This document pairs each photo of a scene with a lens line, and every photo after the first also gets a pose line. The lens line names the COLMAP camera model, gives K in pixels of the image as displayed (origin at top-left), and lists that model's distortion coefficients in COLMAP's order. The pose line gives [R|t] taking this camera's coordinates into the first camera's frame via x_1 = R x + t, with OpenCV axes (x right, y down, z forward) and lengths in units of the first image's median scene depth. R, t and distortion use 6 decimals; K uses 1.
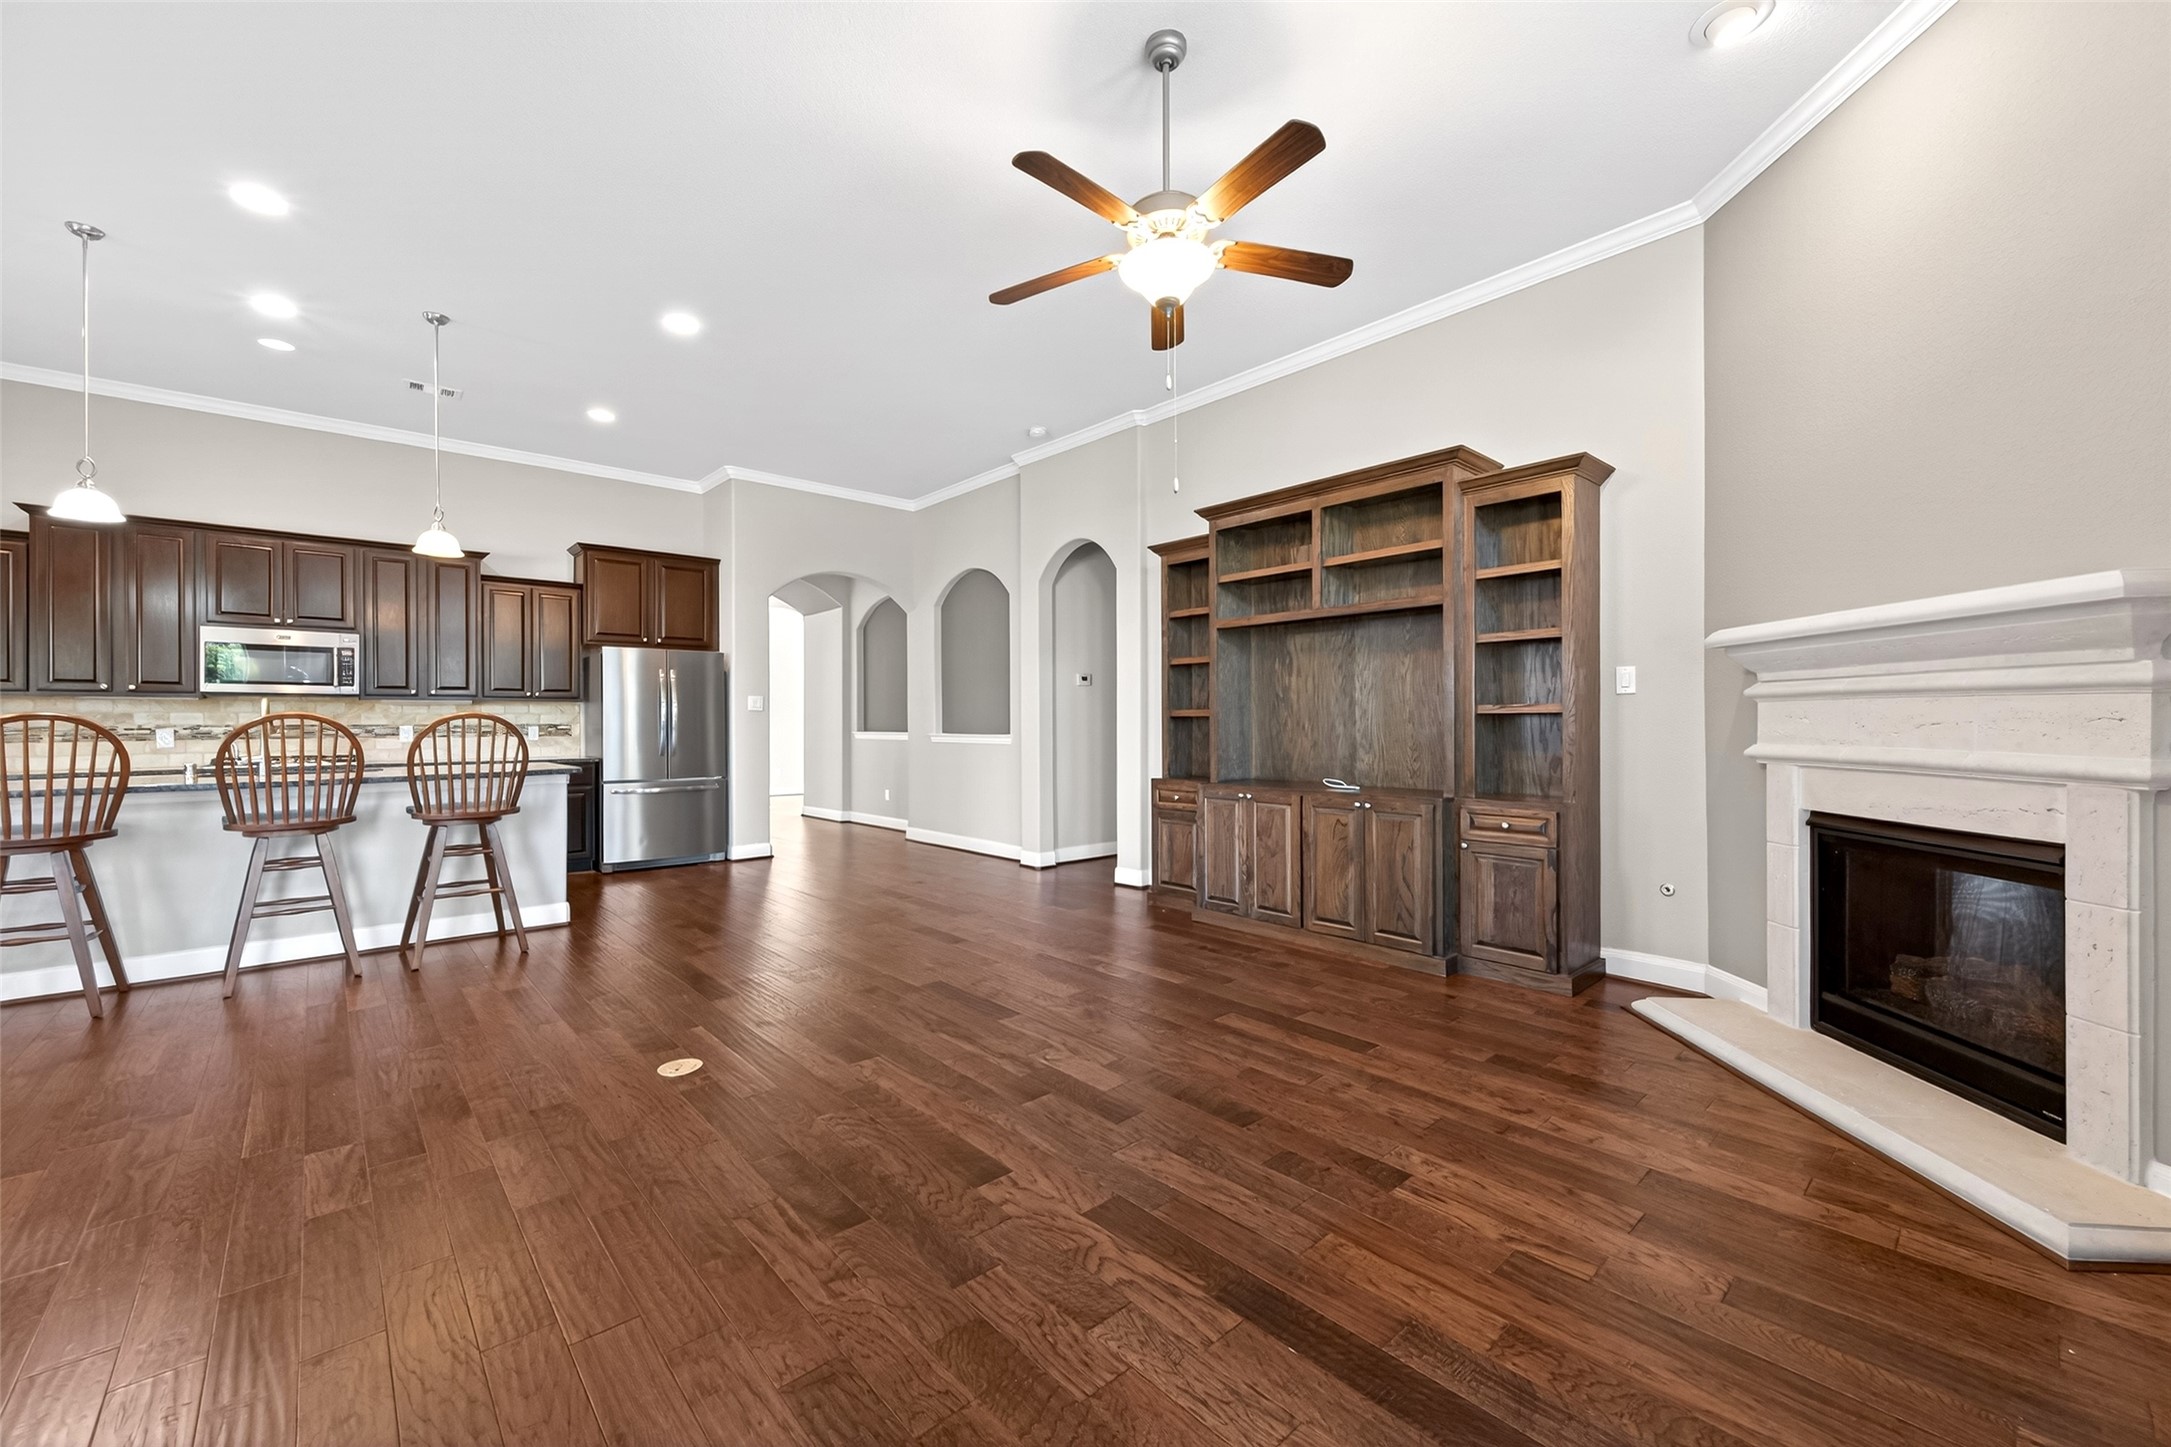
lens RADIAL K [[871.3, 0, 1085.5], [0, 871.3, 723.5], [0, 0, 1]] dist [0.007930, -0.000073]
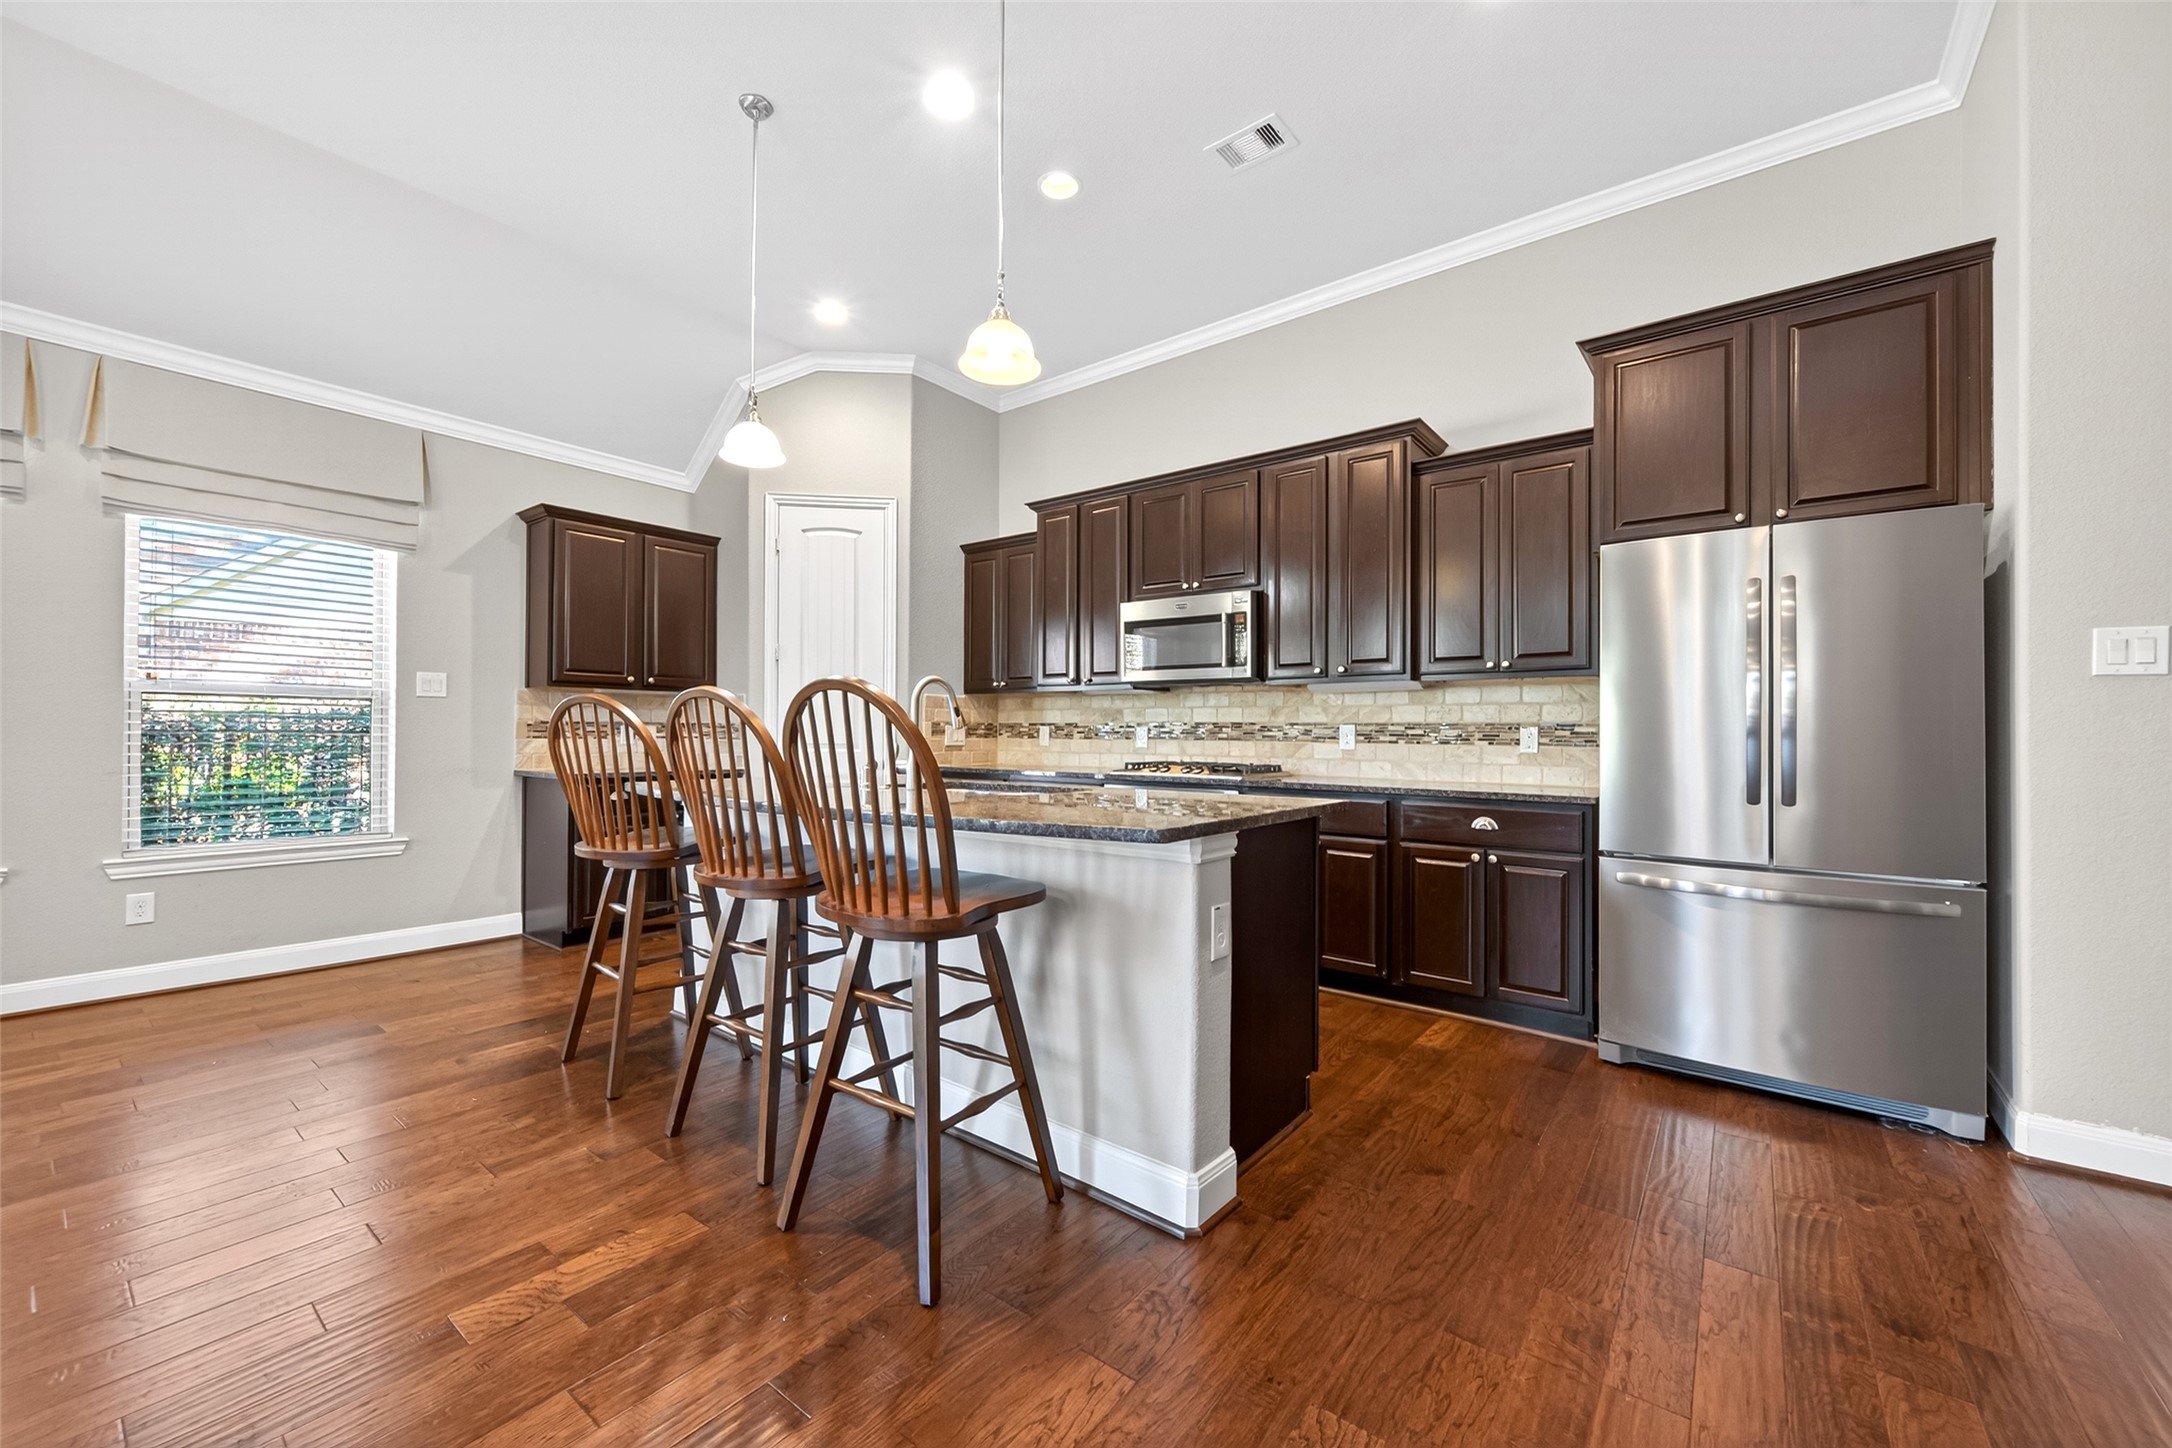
lens RADIAL K [[841.4, 0, 1090.8], [0, 841.4, 722.4], [0, 0, 1]] dist [0.008016, -0.000155]
pose [[0.189488, -0.004897, -0.981871, -0.209646], [-0.010187, 0.999924, -0.006954, 0.008241], [0.981830, 0.011320, 0.189424, 0.772595]]
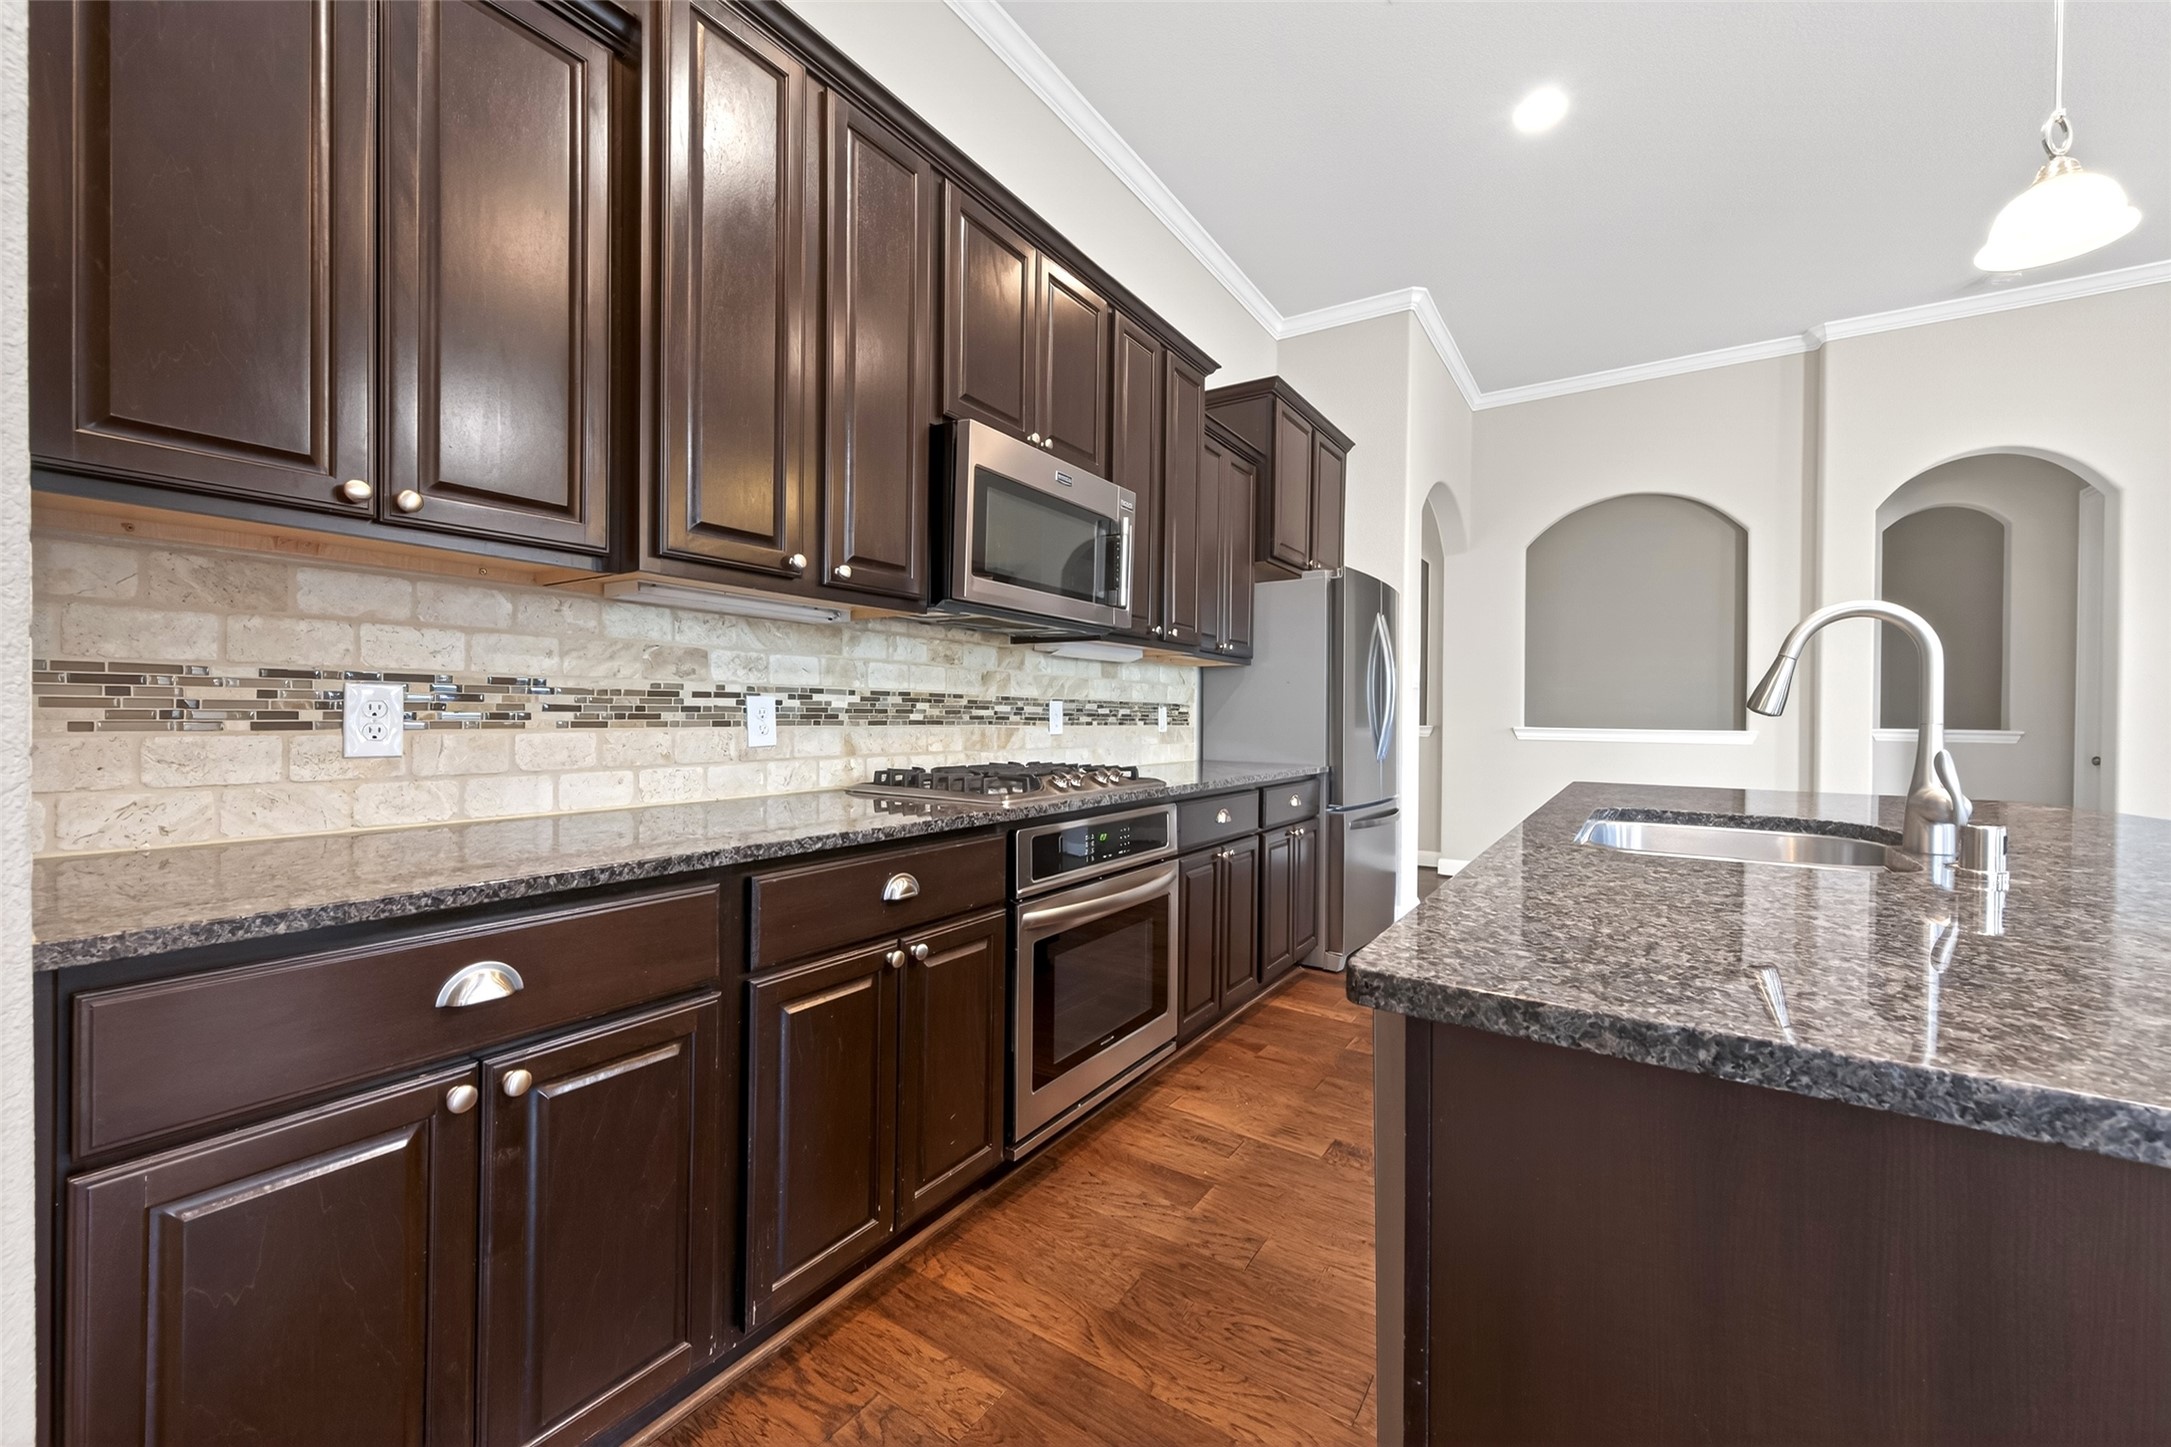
lens RADIAL K [[841.0, 0, 1090.3], [0, 841.0, 721.9], [0, 0, 1]] dist [0.008016, -0.000155]
pose [[0.965854, 0.012689, 0.258775, -0.987994], [-0.014042, 0.999896, 0.003383, 0.013971], [-0.258706, -0.006901, 0.965932, 0.605154]]
